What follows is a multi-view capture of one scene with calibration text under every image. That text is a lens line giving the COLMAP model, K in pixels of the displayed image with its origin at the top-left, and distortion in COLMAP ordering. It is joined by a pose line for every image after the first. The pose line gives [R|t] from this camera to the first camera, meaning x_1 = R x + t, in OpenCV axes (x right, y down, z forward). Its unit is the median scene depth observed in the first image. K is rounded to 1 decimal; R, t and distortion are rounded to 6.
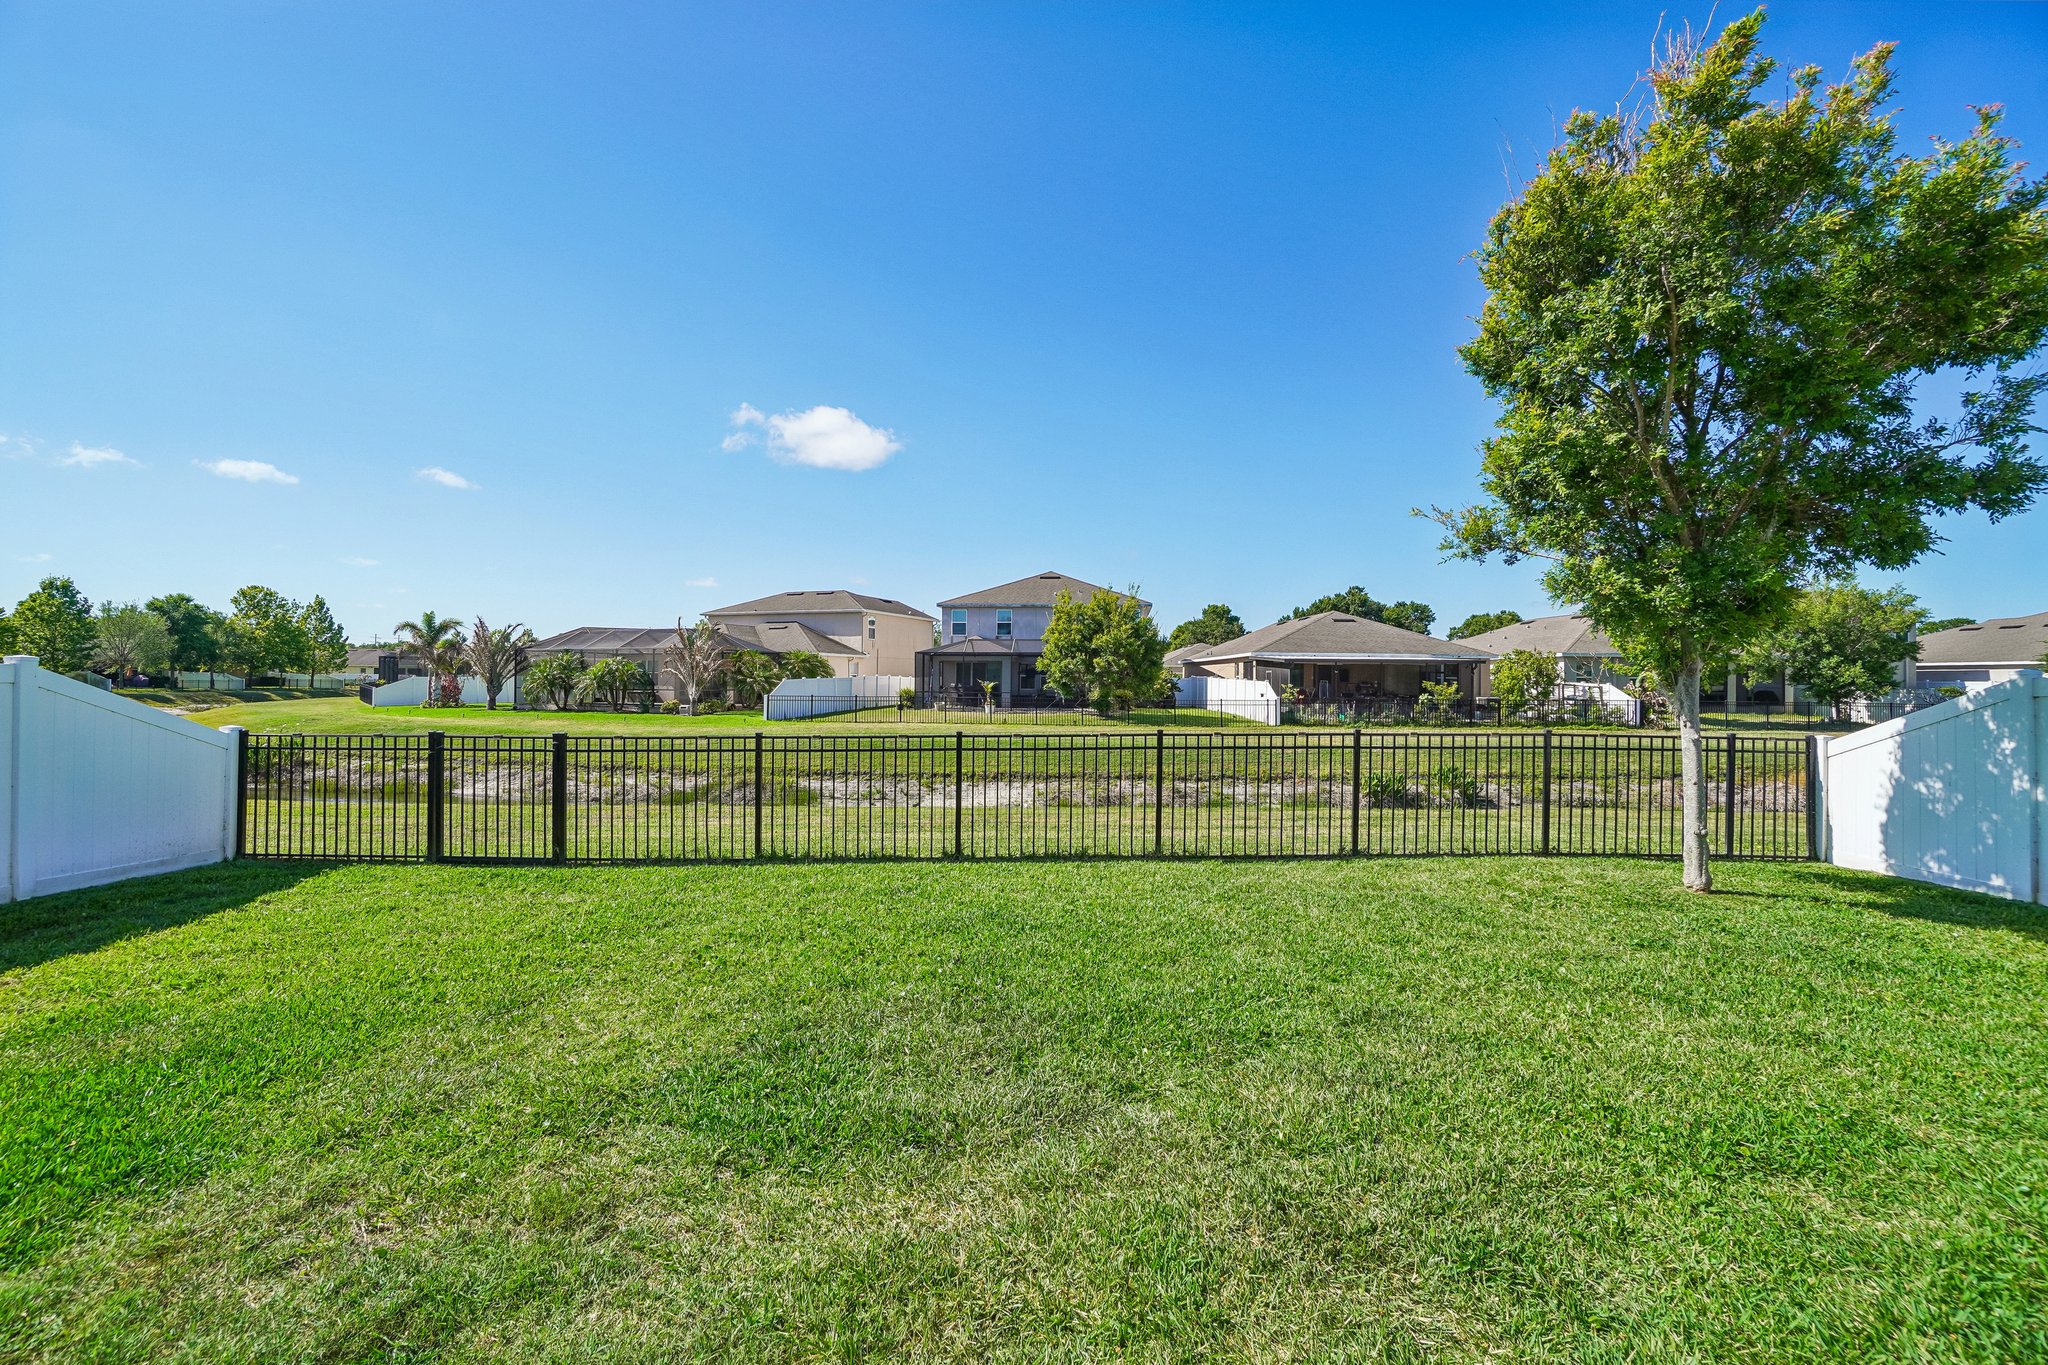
lens RADIAL K [[922.3, 0, 1046.8], [0, 922.3, 681.4], [0, 0, 1]] dist [-0.068212, 0.026192]
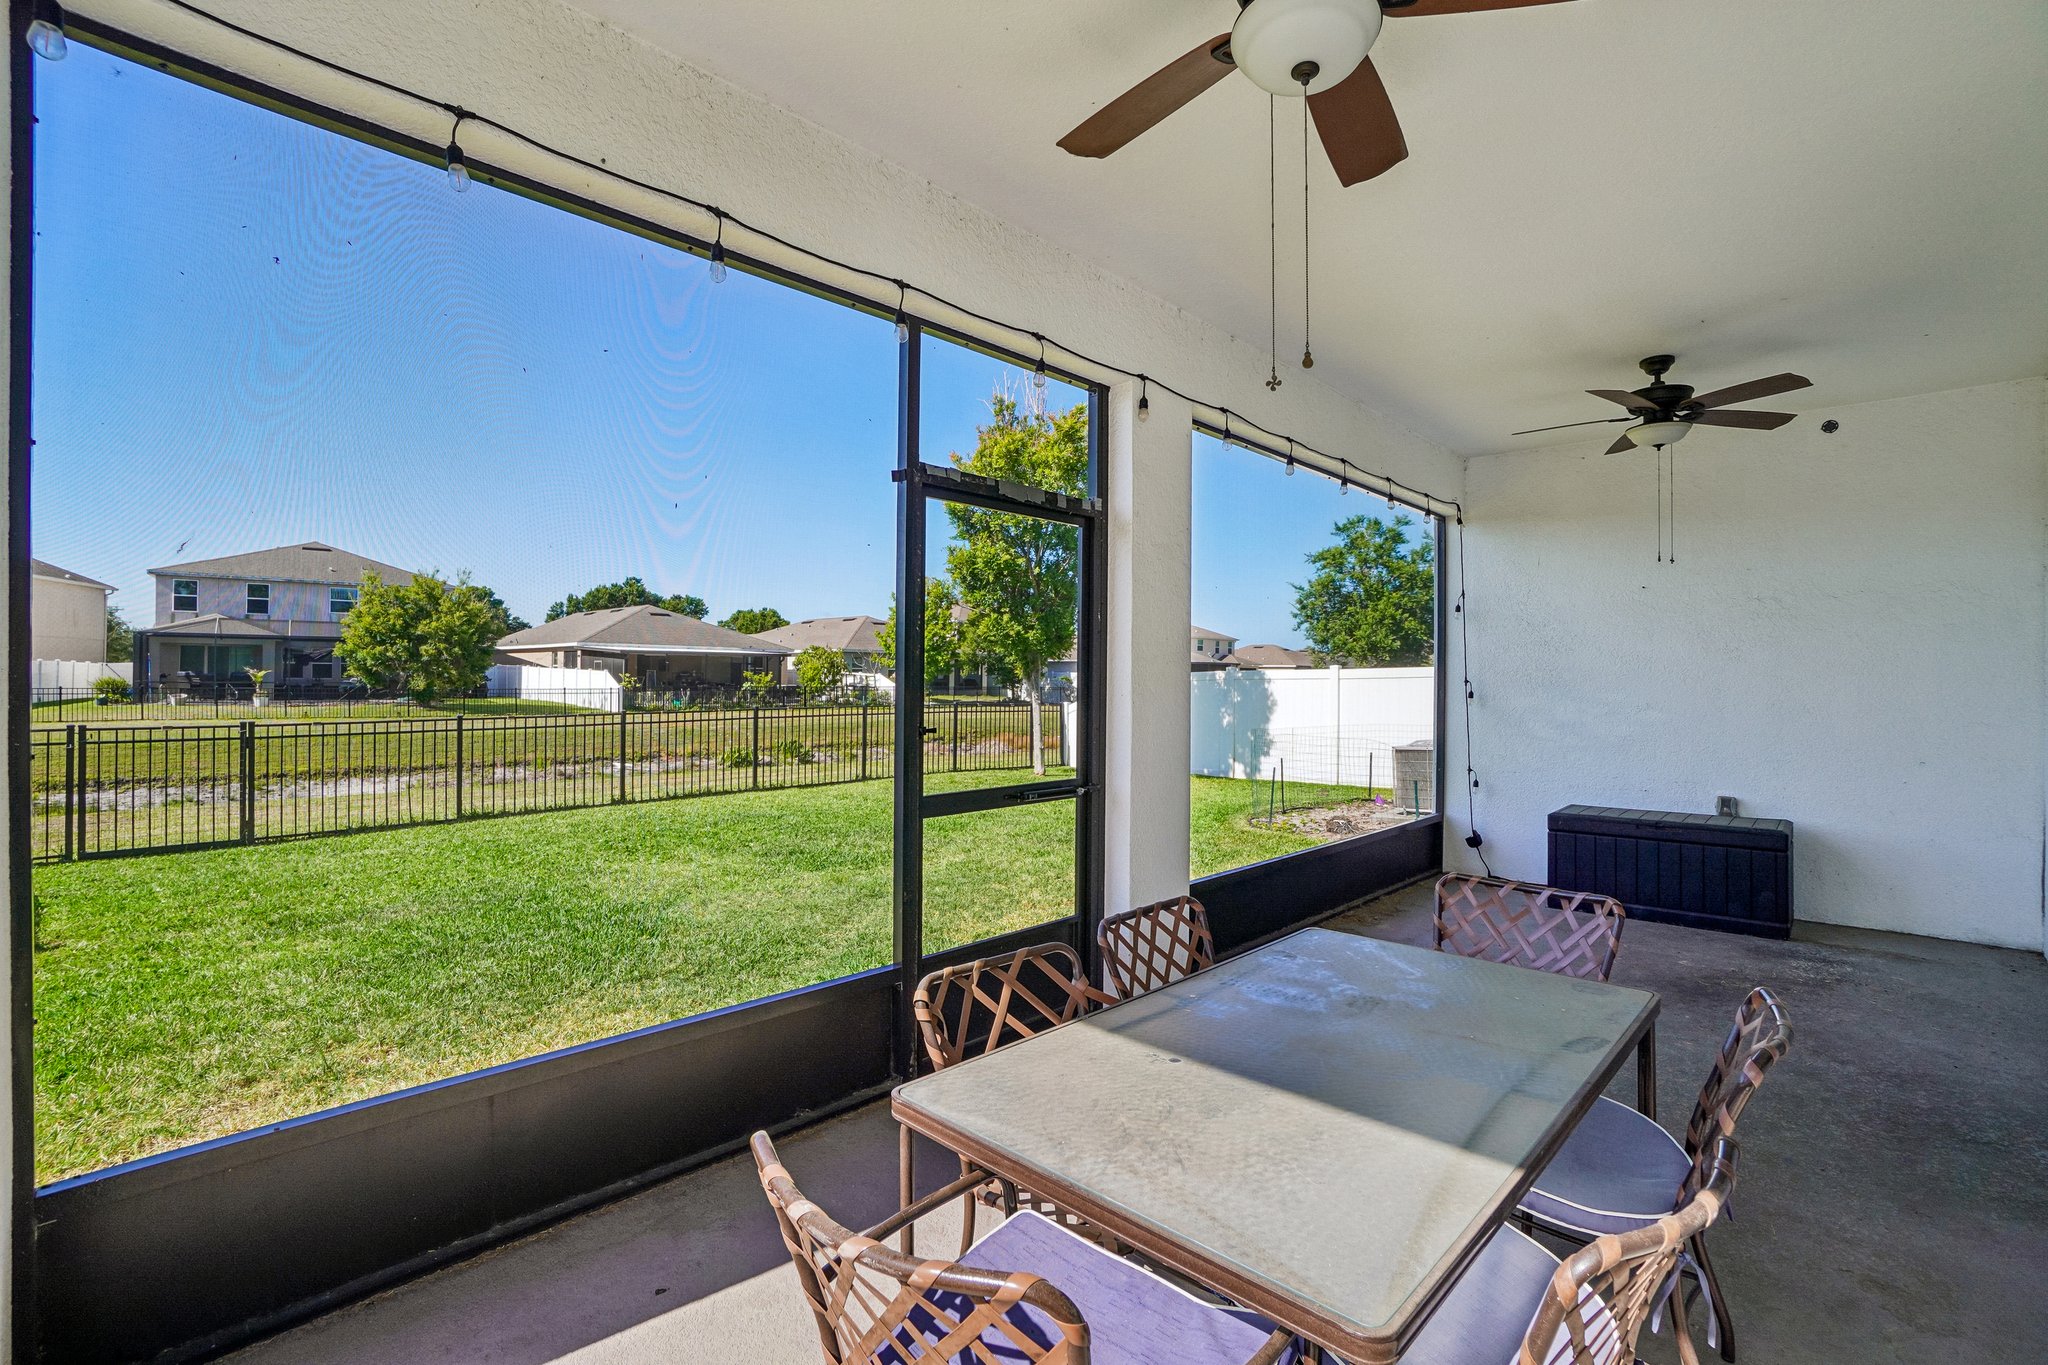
lens RADIAL K [[922.3, 0, 1046.8], [0, 922.3, 681.4], [0, 0, 1]] dist [-0.068212, 0.026192]
pose [[0.699403, -0.003299, 0.714720, -0.139319], [-0.005909, 0.999928, 0.010398, -0.001565], [-0.714703, -0.011496, 0.699334, -0.090287]]
